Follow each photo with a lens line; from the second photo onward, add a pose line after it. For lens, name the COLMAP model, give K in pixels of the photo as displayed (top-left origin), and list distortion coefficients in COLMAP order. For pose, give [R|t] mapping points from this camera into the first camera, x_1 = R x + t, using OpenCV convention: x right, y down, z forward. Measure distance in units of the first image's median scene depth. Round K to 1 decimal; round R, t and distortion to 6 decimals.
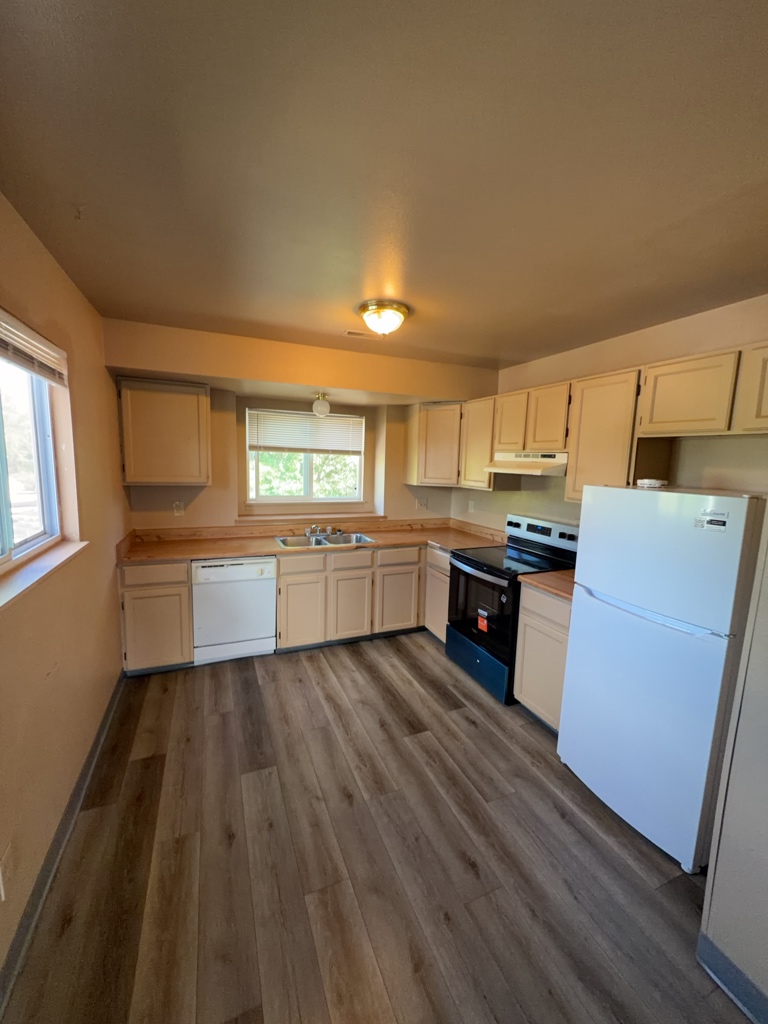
lens RADIAL K [[402.9, 0, 380.1], [0, 402.9, 511.0], [0, 0, 1]] dist [0.000213, -0.000131]
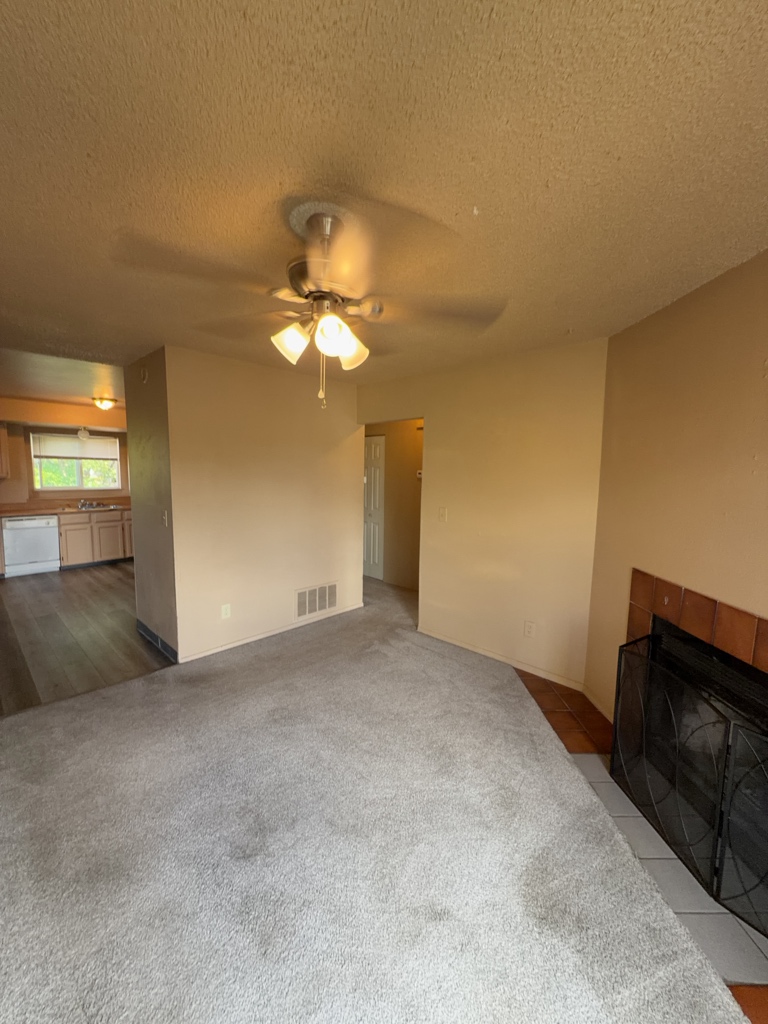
lens RADIAL K [[402.9, 0, 381.5], [0, 402.9, 514.8], [0, 0, 1]] dist [0.000213, -0.000131]
pose [[0.912663, -0.057740, 0.404613, 0.330027], [0.060528, 0.998149, 0.005911, 0.176405], [-0.404205, 0.019096, 0.914469, -1.213297]]
